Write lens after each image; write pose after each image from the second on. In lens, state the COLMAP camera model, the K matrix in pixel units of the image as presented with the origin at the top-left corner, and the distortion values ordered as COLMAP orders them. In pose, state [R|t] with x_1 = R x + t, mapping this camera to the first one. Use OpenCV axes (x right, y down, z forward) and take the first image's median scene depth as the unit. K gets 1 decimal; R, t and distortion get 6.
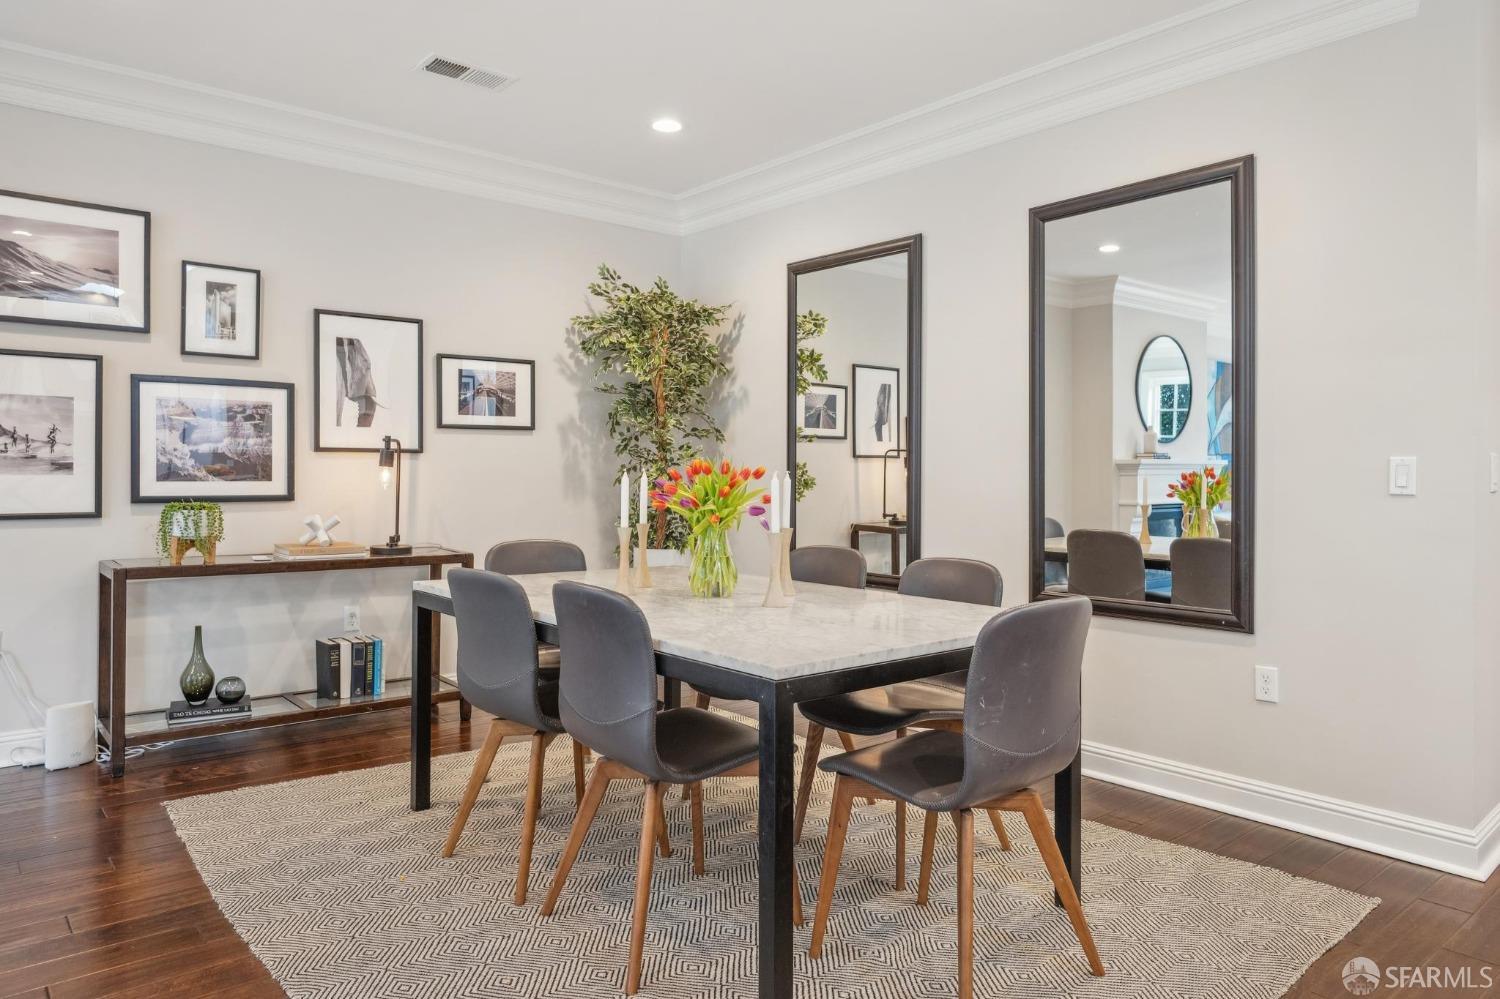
lens RADIAL K [[968.9, 0, 763.6], [0, 968.9, 482.8], [0, 0, 1]] dist [-0.019666, 0.008606]
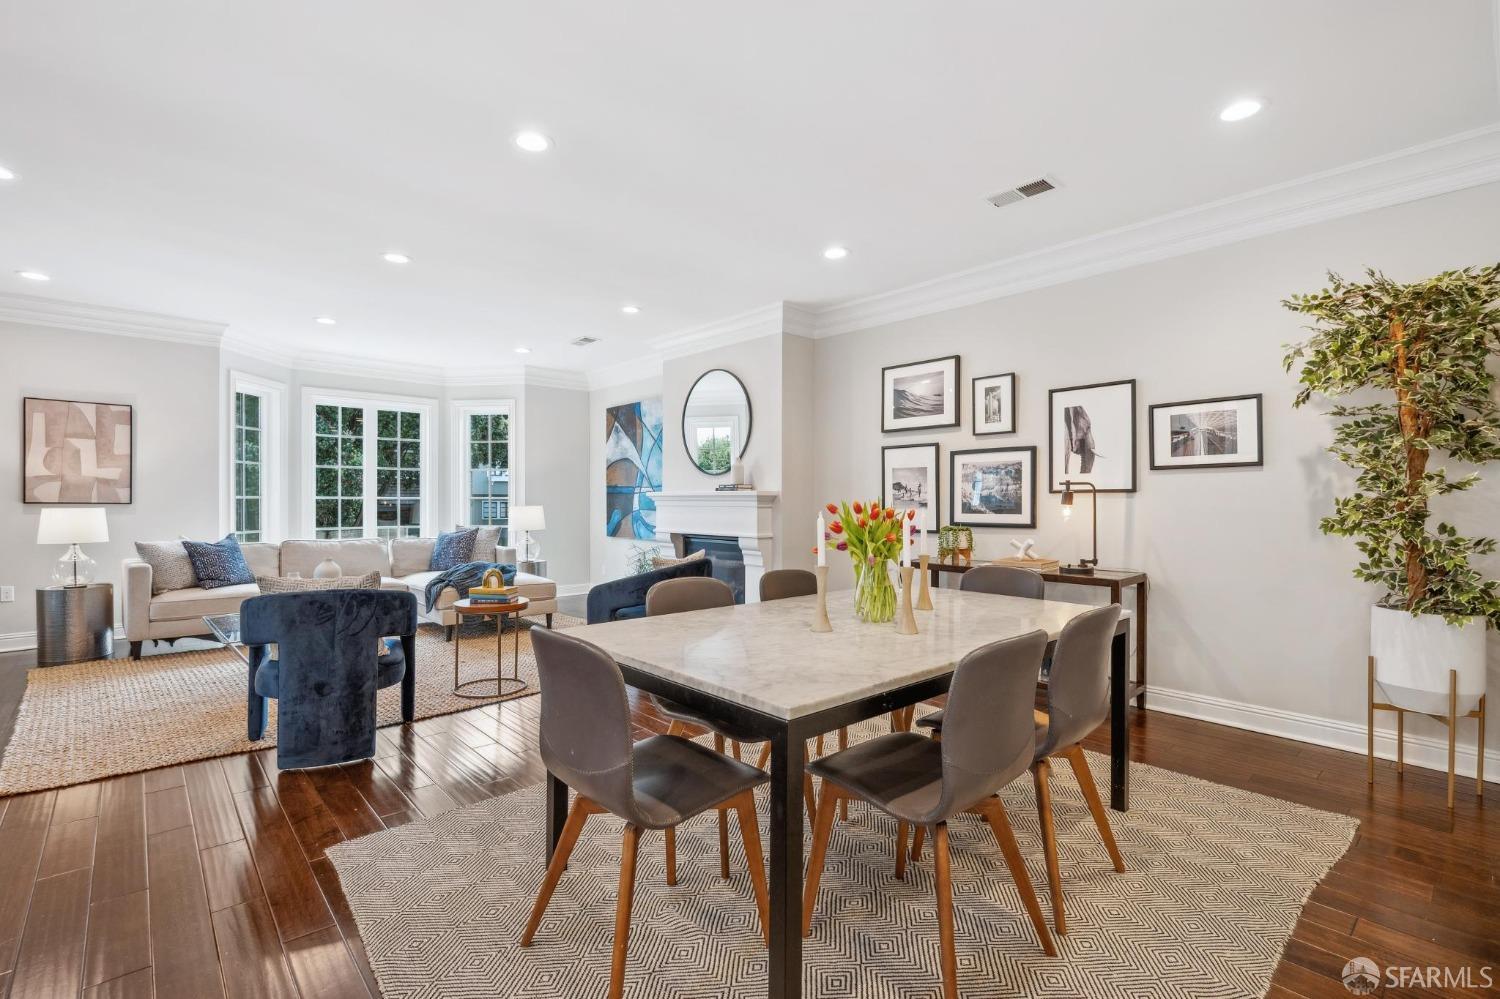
lens RADIAL K [[683.9, 0, 751.5], [0, 683.9, 503.6], [0, 0, 1]] dist [0.001375, -0.000233]
pose [[0.020605, -0.000084, -0.999788, 0.520013], [-0.007545, 0.999972, -0.000239, -0.014712], [0.999759, 0.007549, 0.020603, 0.568883]]
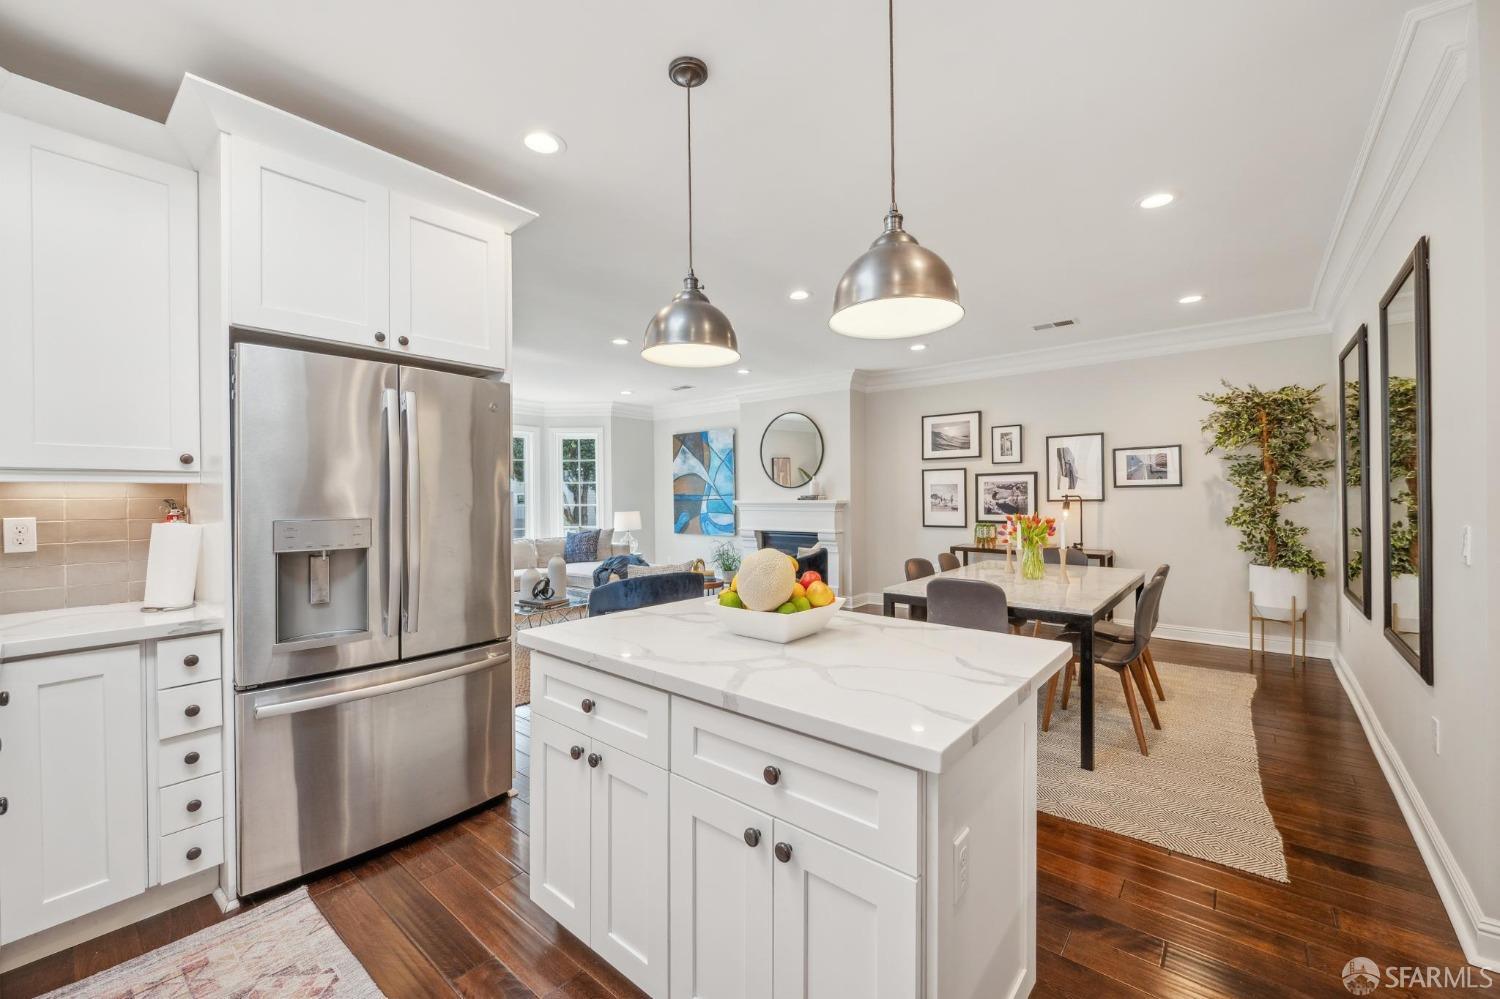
lens RADIAL K [[597.9, 0, 749.1], [0, 597.9, 497.3], [0, 0, 1]] dist [-0.000919, 0.000476]
pose [[0.163498, -0.006613, -0.986522, 0.784099], [0.003025, 0.999976, -0.006201, -0.037240], [0.986539, -0.001971, 0.163514, 0.114063]]
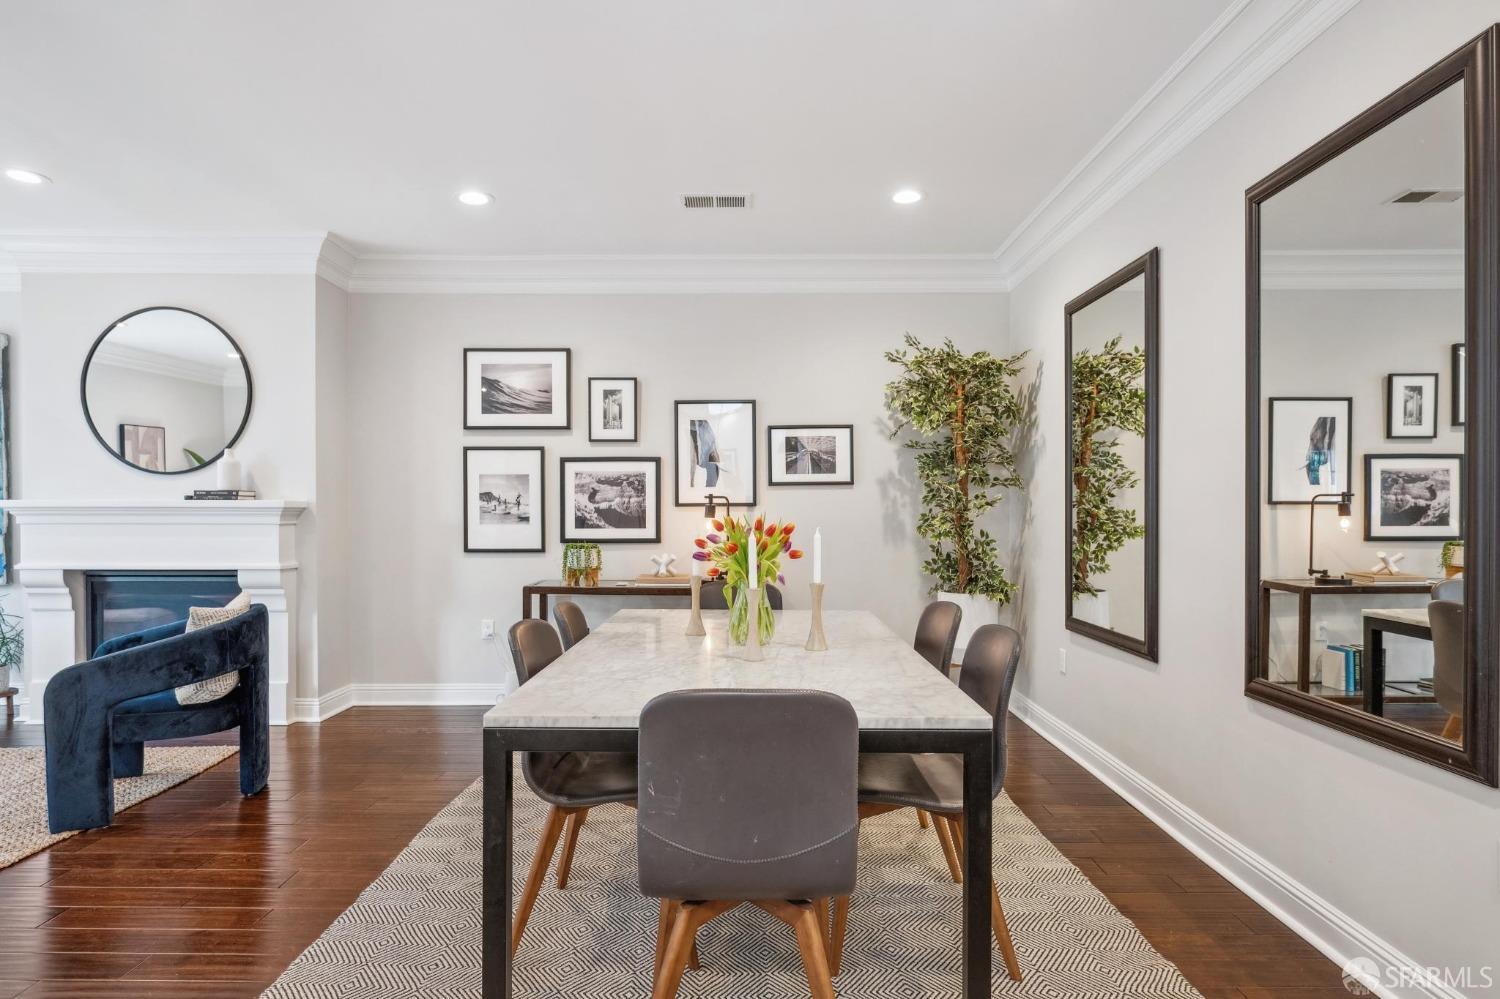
lens RADIAL K [[815.7, 0, 743.5], [0, 815.7, 521.1], [0, 0, 1]] dist [0.004432, 0.001640]
pose [[0.750267, 0.002709, -0.661129, 0.372333], [-0.000461, 0.999994, 0.003574, -0.016469], [0.661134, -0.002377, 0.750264, 0.211950]]
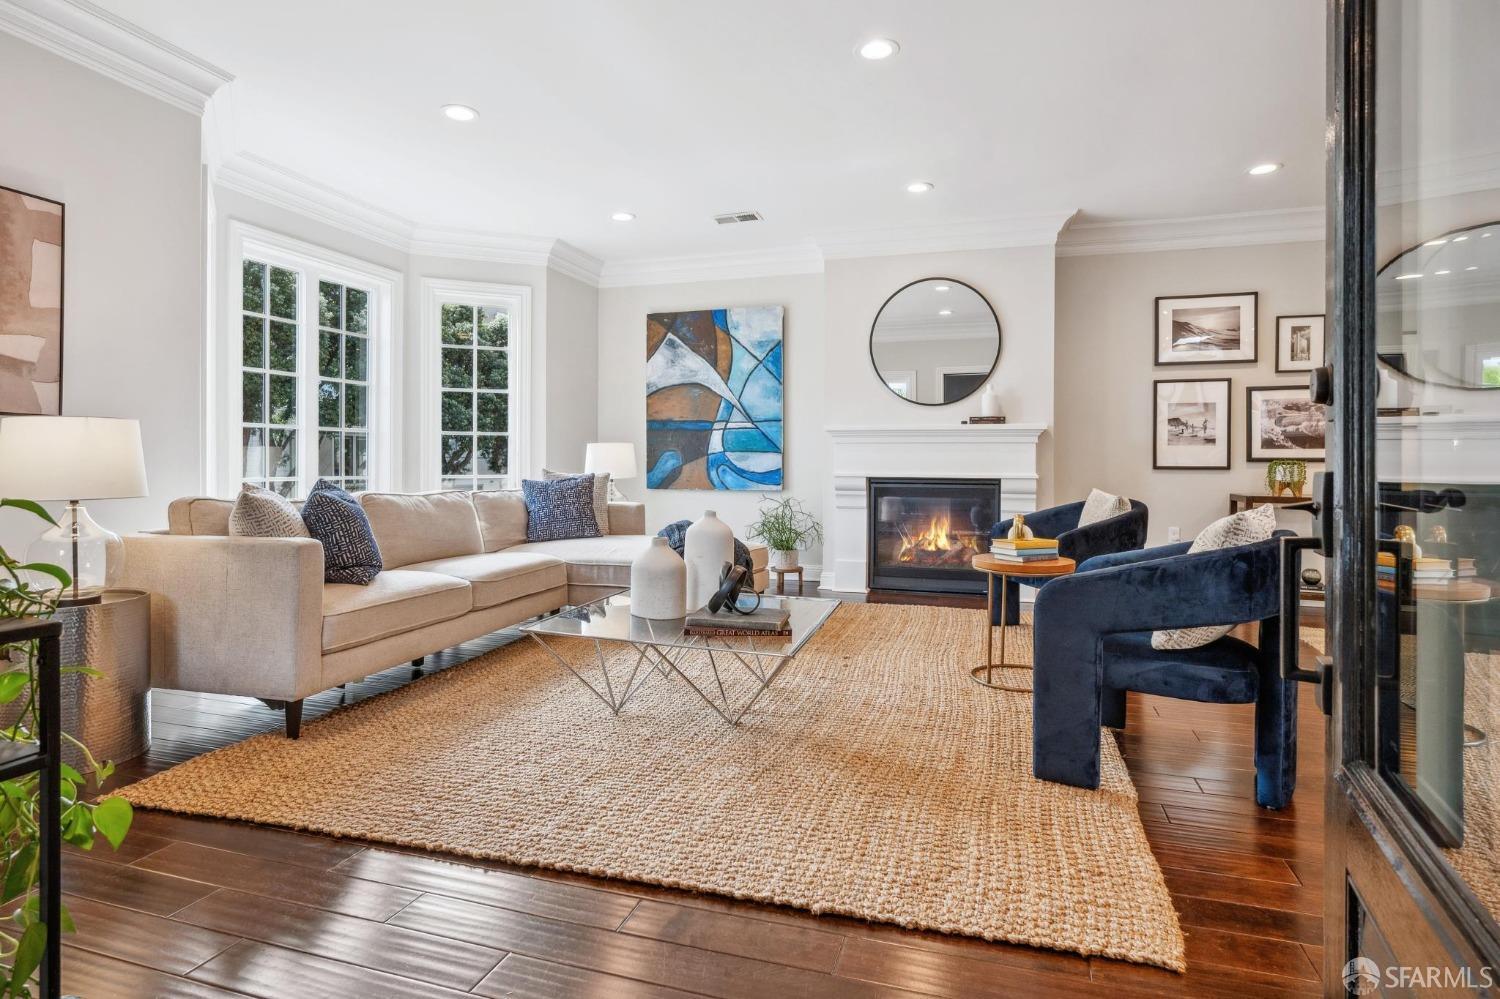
lens RADIAL K [[779.3, 0, 754.9], [0, 779.3, 462.6], [0, 0, 1]] dist [-0.012063, 0.001085]
pose [[0.519394, -0.002235, -0.854532, 0.069110], [-0.006583, 0.999956, -0.006617, 0.035027], [0.854509, 0.009062, 0.519357, -0.442702]]
